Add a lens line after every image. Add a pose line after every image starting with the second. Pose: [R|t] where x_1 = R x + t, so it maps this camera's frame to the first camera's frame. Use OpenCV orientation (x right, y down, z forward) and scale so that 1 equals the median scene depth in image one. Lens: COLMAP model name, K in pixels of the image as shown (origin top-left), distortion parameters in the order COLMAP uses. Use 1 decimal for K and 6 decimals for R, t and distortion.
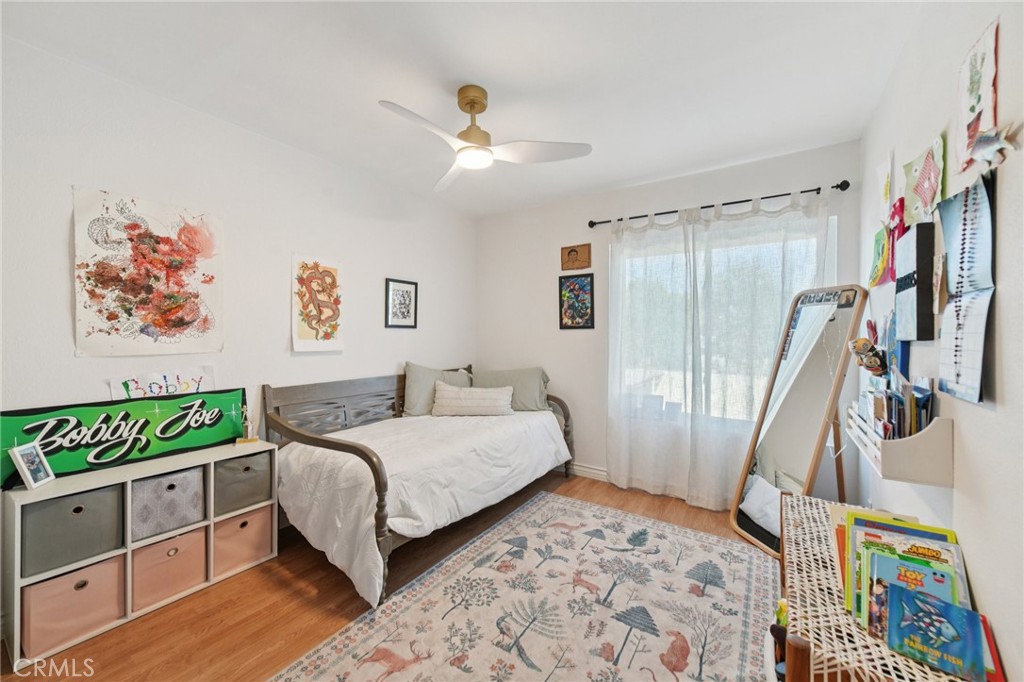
lens RADIAL K [[394.1, 0, 506.4], [0, 394.1, 338.7], [0, 0, 1]] dist [0.000089, -0.000165]
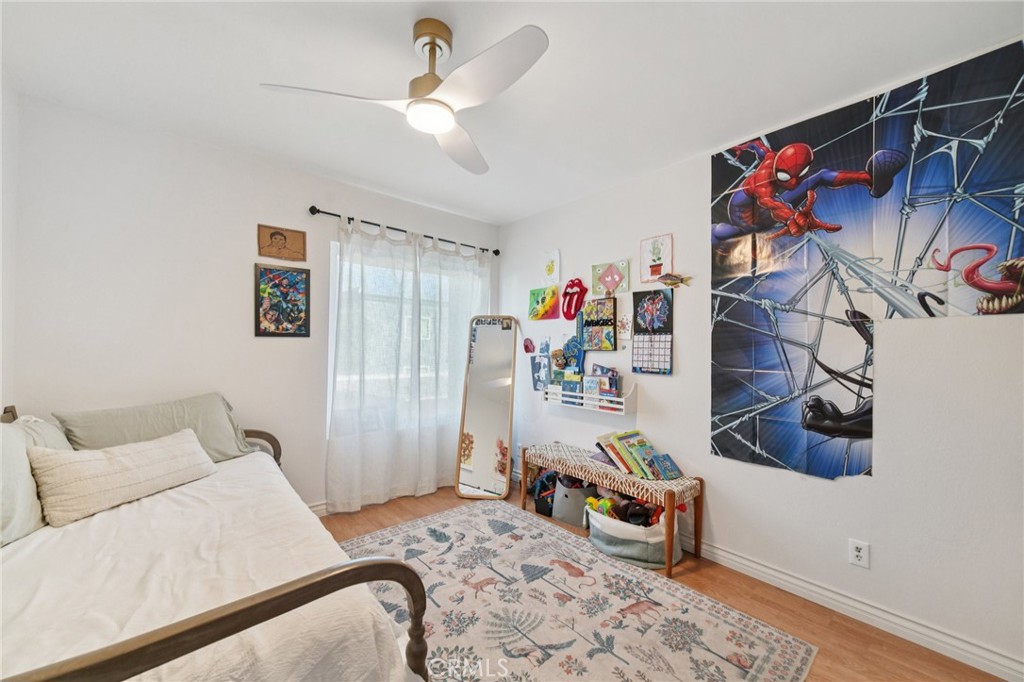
lens RADIAL K [[394.1, 0, 507.2], [0, 394.1, 345.8], [0, 0, 1]] dist [0.000089, -0.000165]
pose [[0.258506, 0.002199, 0.966007, -0.615866], [-0.000928, 0.999998, -0.002028, -0.007883], [-0.966009, -0.000372, 0.258507, 0.510819]]
